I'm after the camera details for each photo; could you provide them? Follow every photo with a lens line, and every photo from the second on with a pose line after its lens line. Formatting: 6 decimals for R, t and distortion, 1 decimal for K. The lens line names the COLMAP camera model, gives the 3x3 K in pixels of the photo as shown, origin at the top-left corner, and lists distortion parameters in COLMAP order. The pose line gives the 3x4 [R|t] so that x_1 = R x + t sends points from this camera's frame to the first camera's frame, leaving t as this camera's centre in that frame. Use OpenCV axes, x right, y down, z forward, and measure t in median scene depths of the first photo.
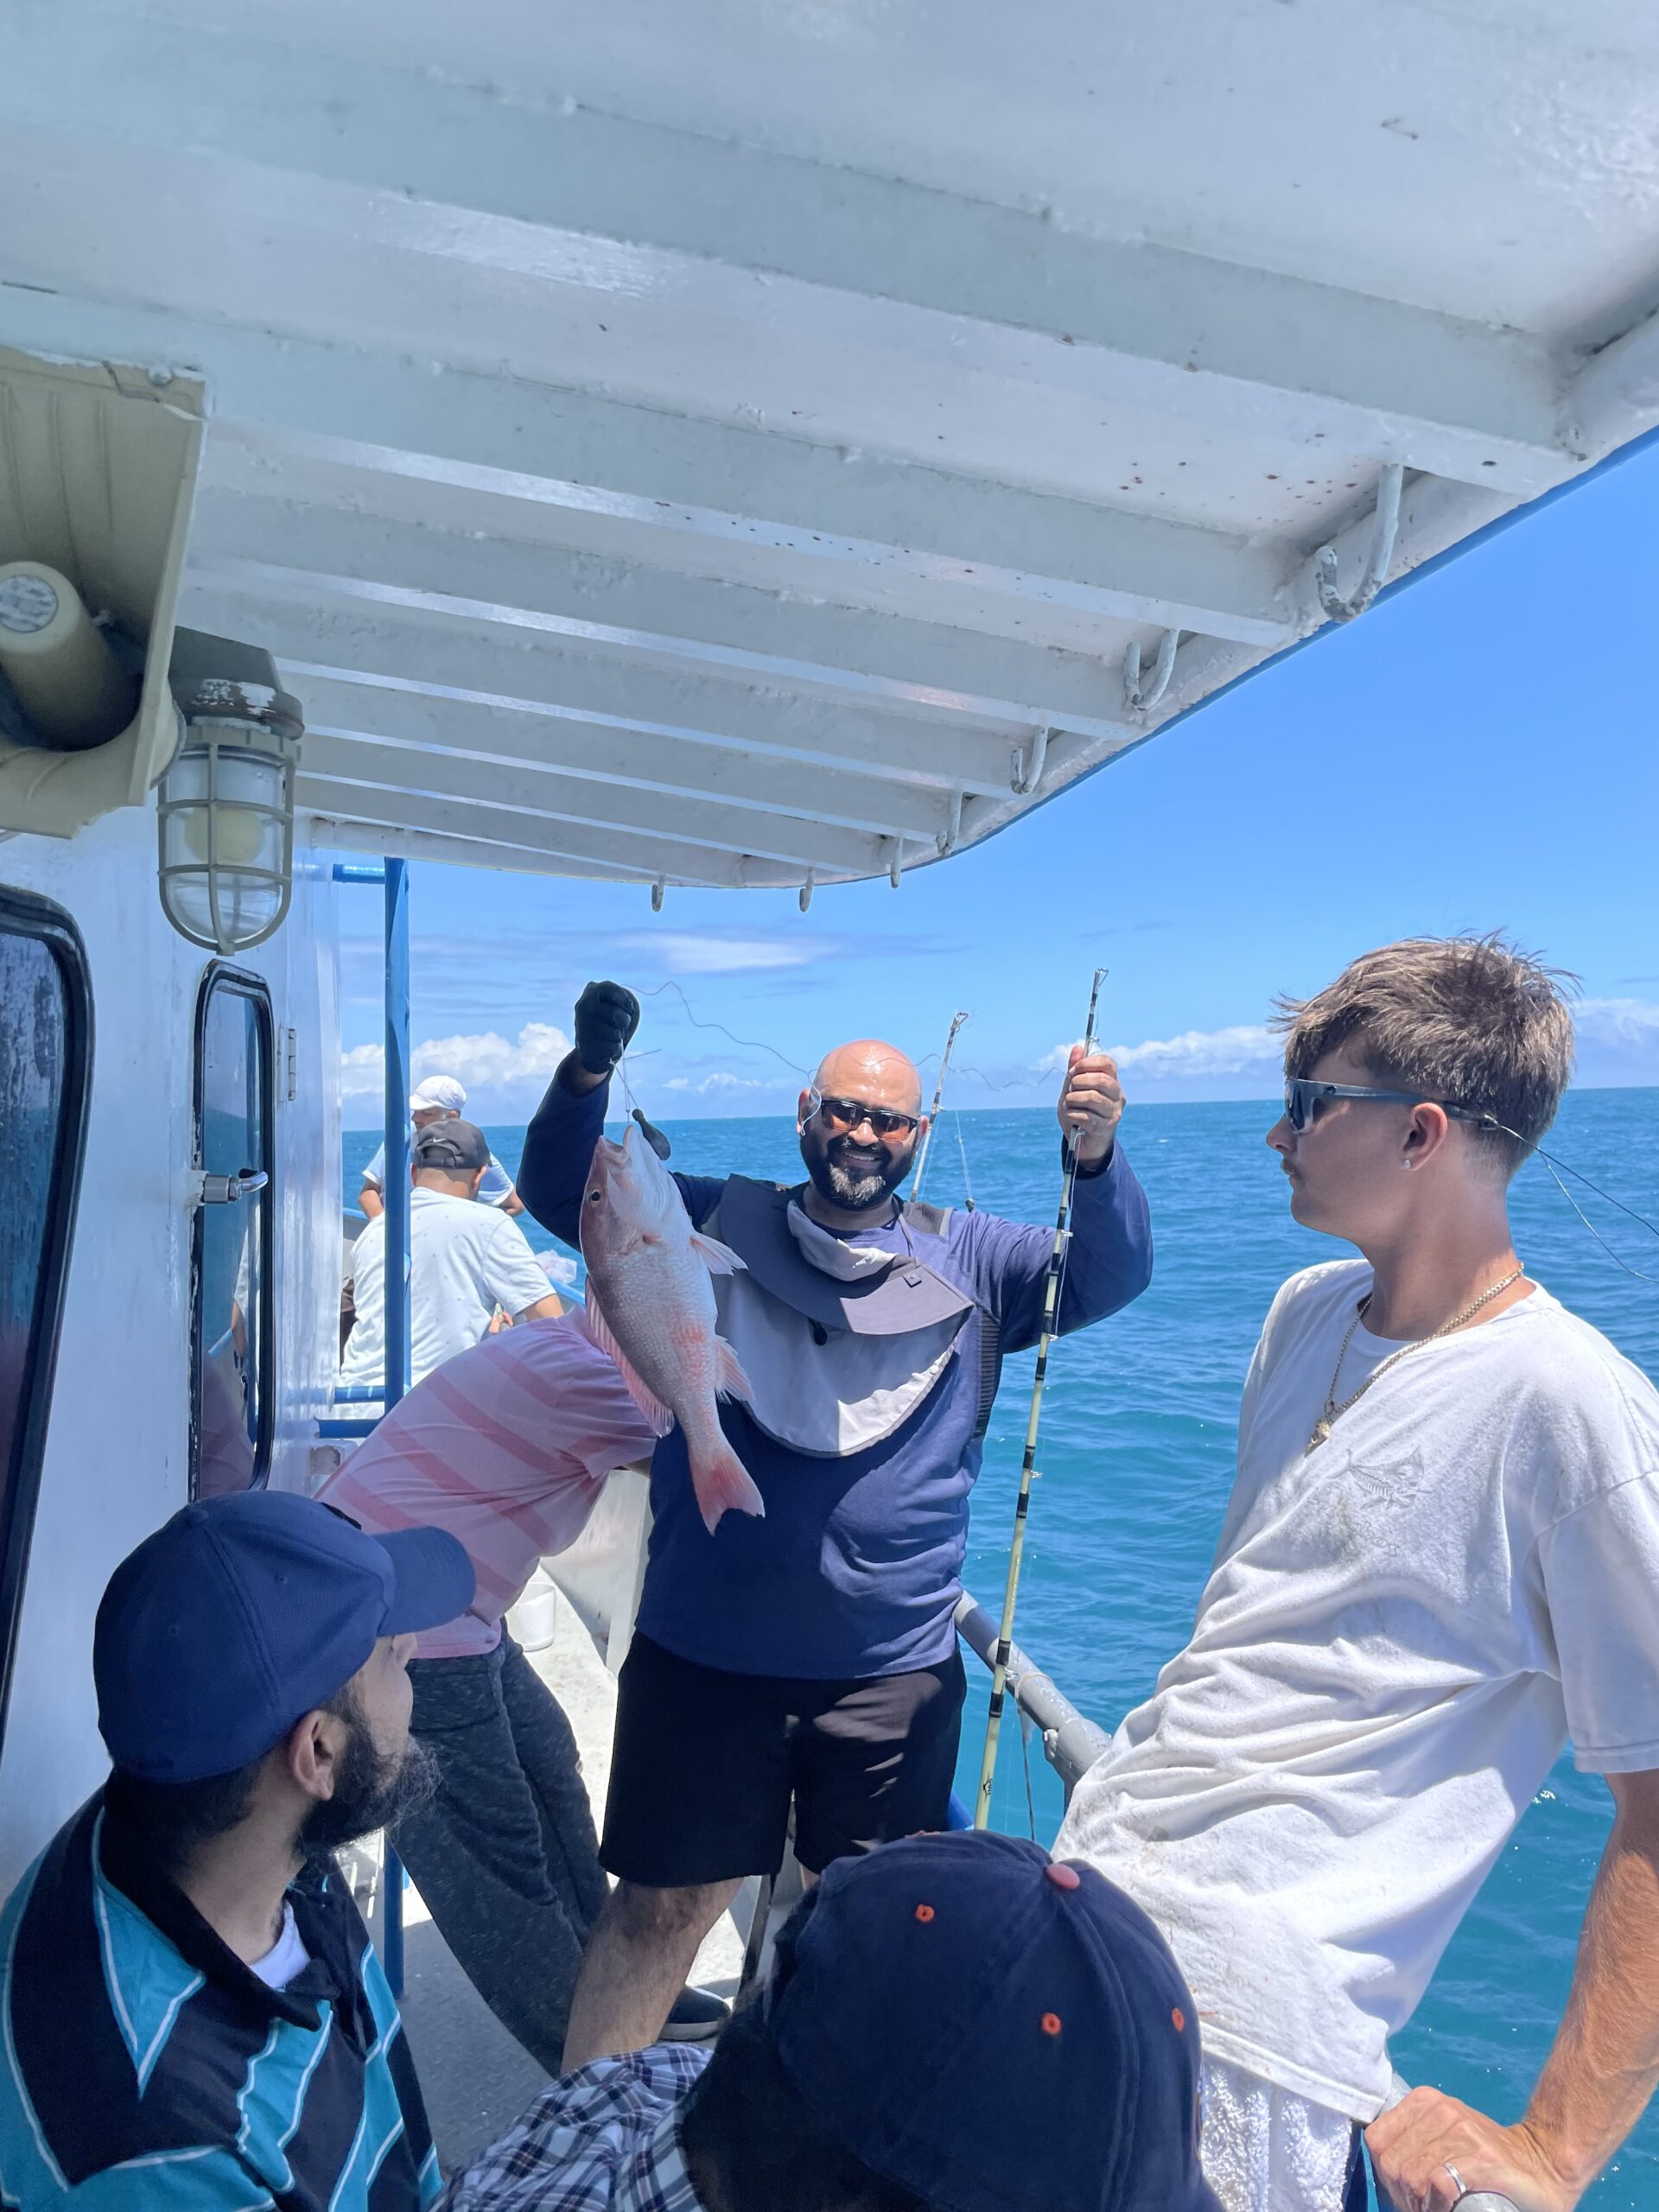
lens RADIAL K [[1659.1, 0, 824.8], [0, 1659.1, 1101.6], [0, 0, 1]] dist [0.076100, -0.146590]
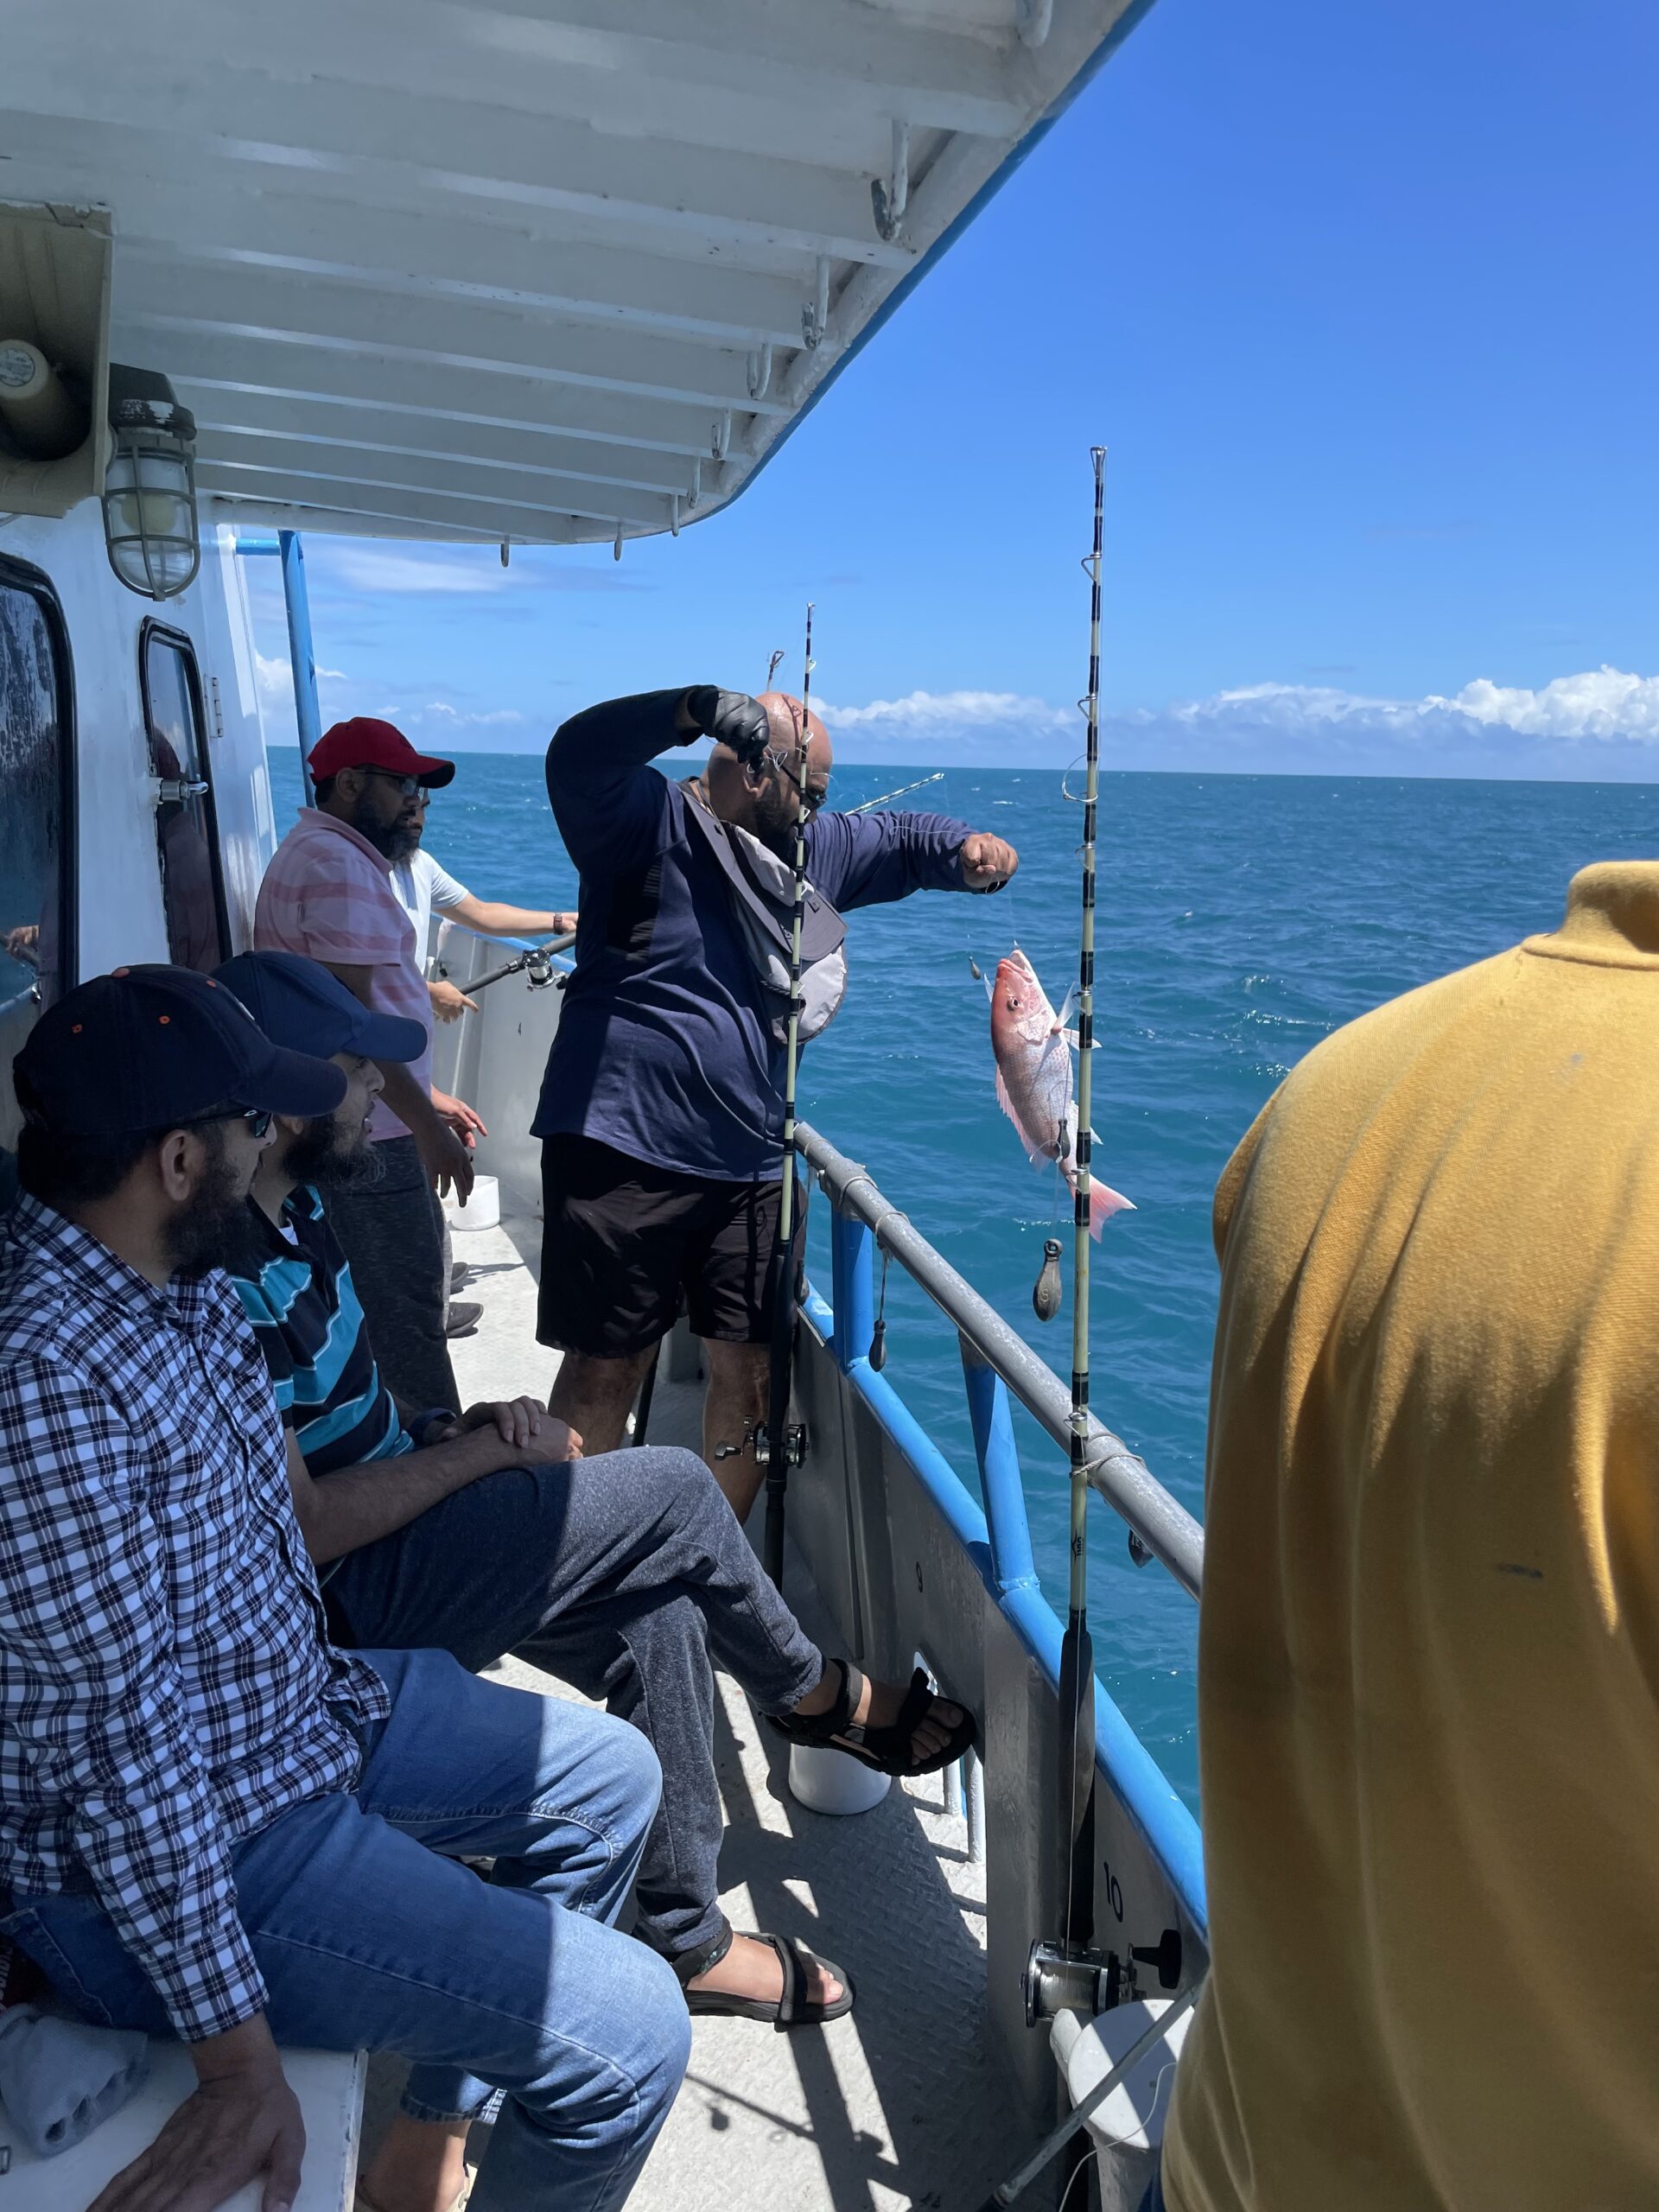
lens RADIAL K [[1697.6, 0, 823.2], [0, 1697.6, 1108.7], [0, 0, 1]] dist [0.063235, -0.108436]
pose [[0.998857, -0.046127, 0.012524, 0.175855], [0.042991, 0.981542, 0.186351, 0.092662], [-0.020889, -0.185599, 0.982403, -0.548102]]
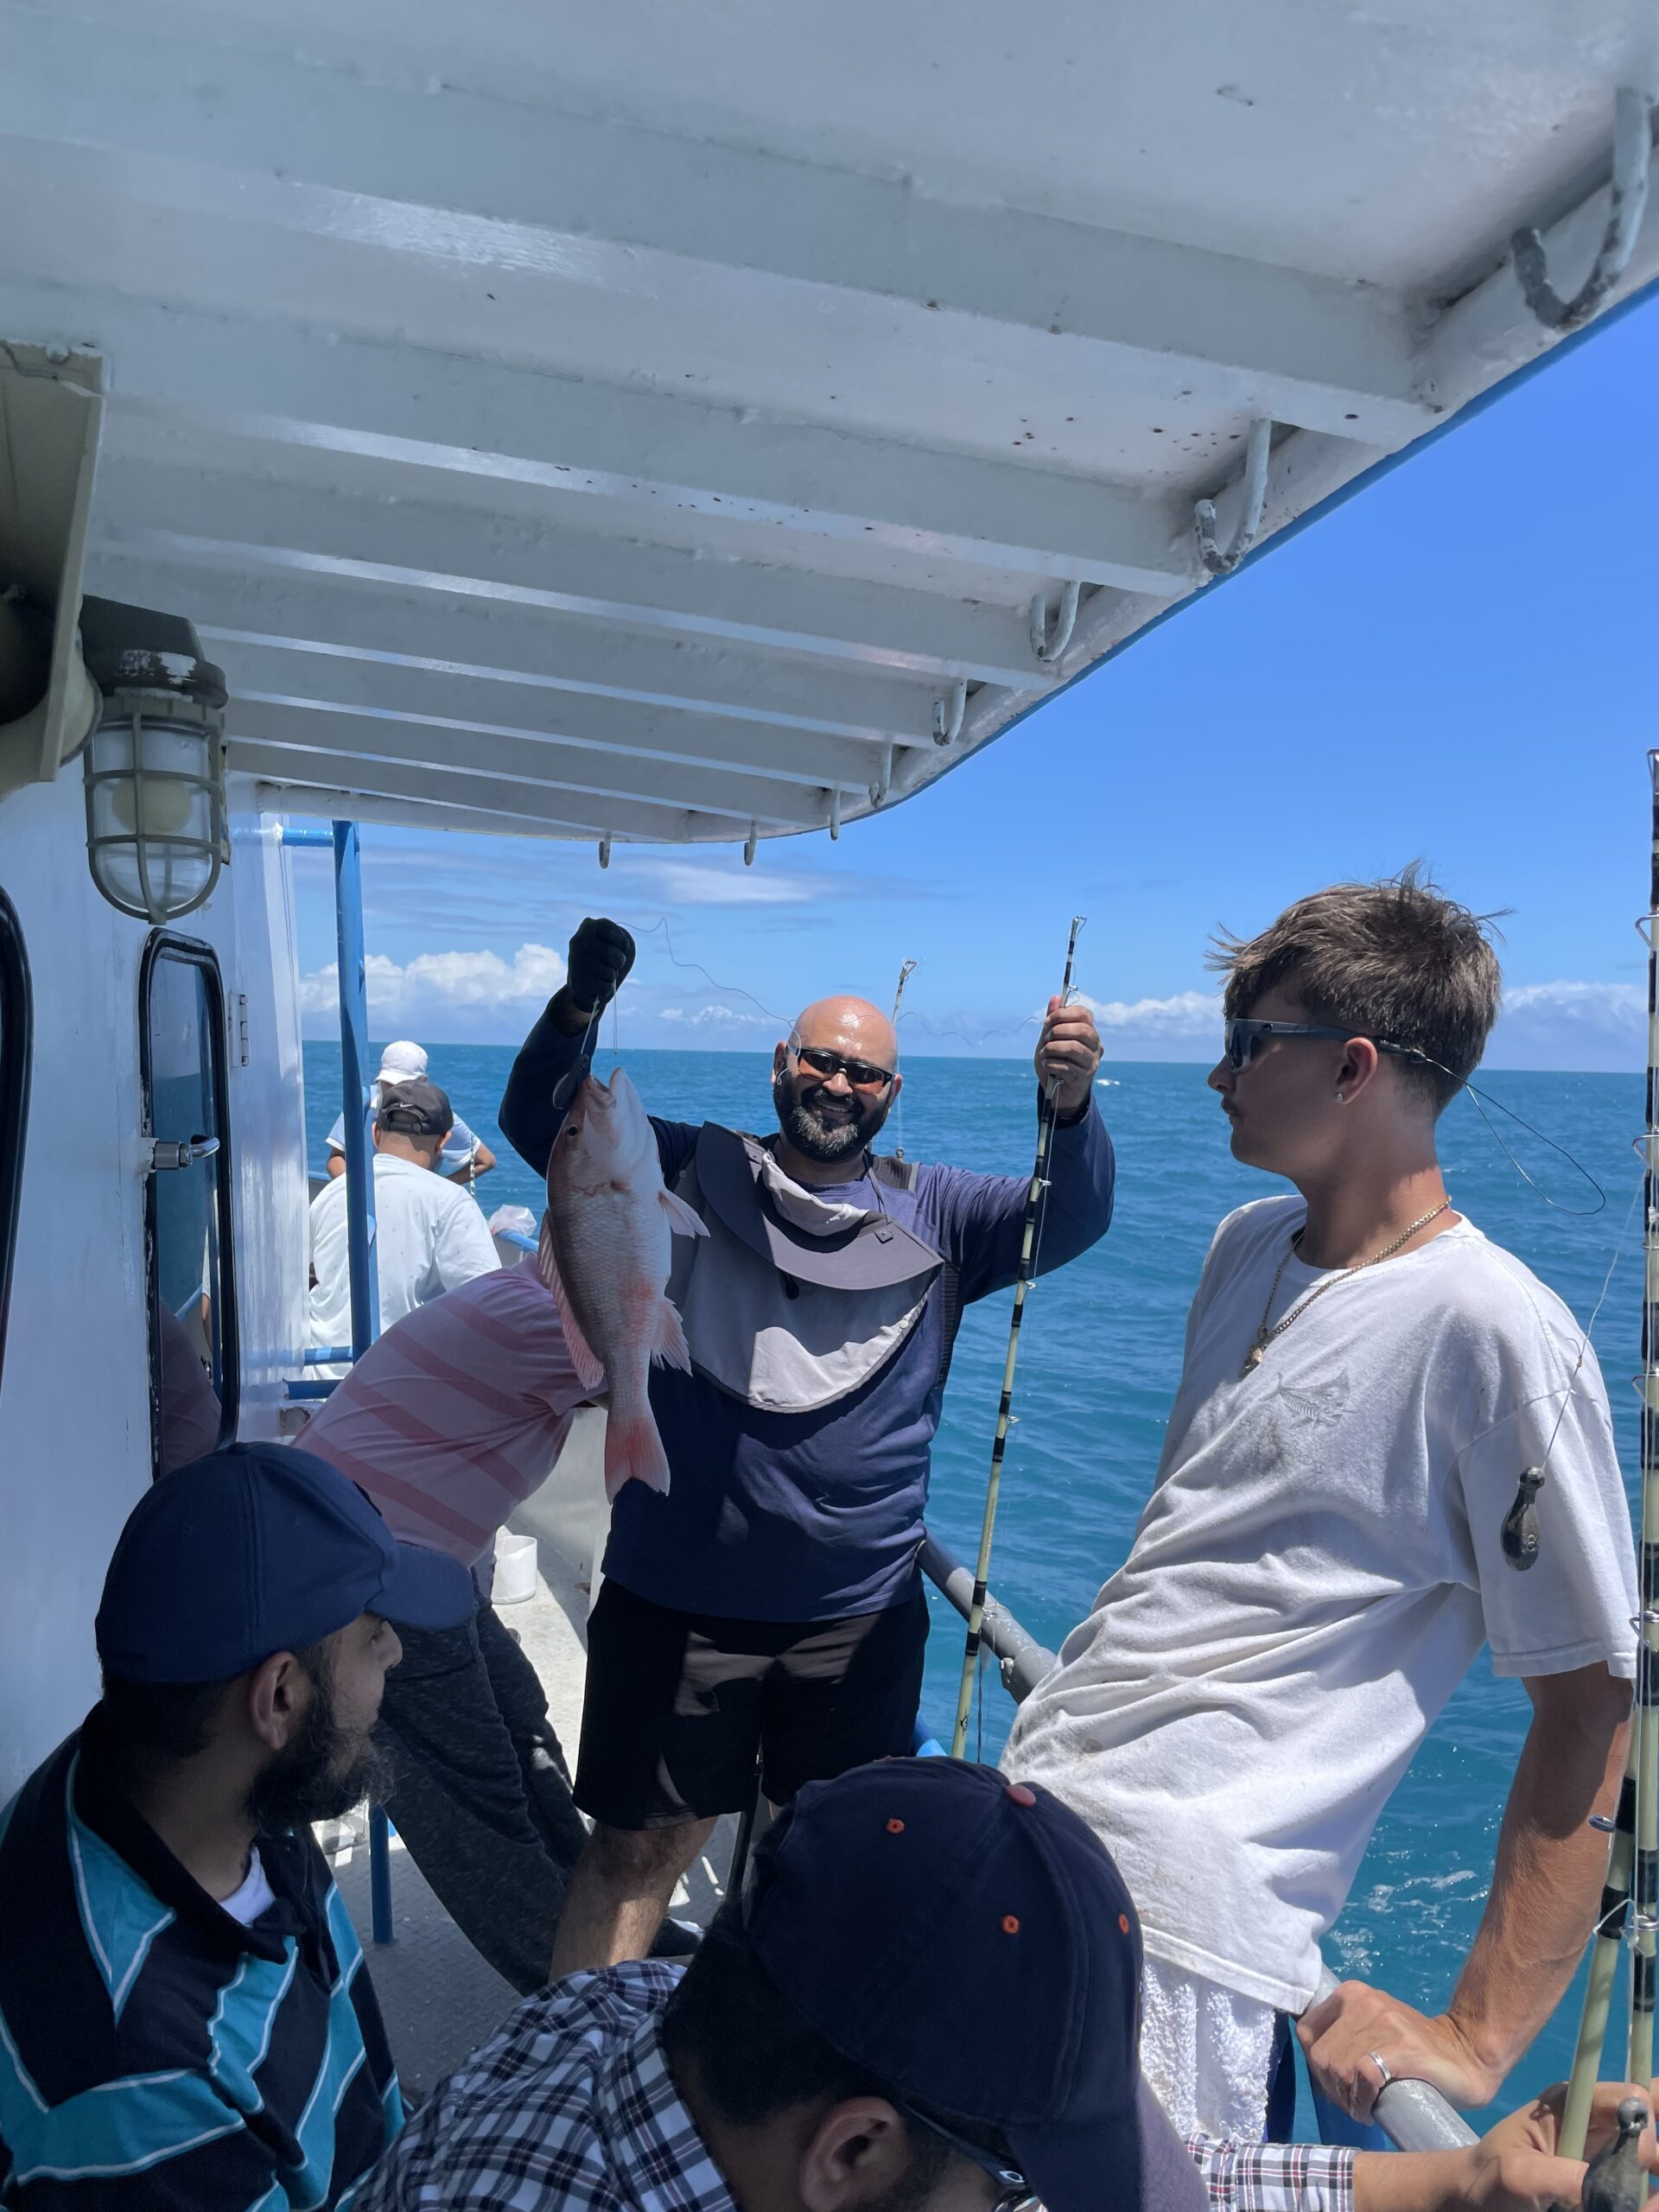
lens RADIAL K [[1657.8, 0, 840.8], [0, 1657.8, 1109.3], [0, 0, 1]] dist [0.078140, -0.147557]
pose [[0.999396, -0.028022, 0.020541, 0.031427], [0.027304, 0.999035, 0.034404, 0.000806], [-0.021485, -0.033822, 0.999197, -0.024870]]
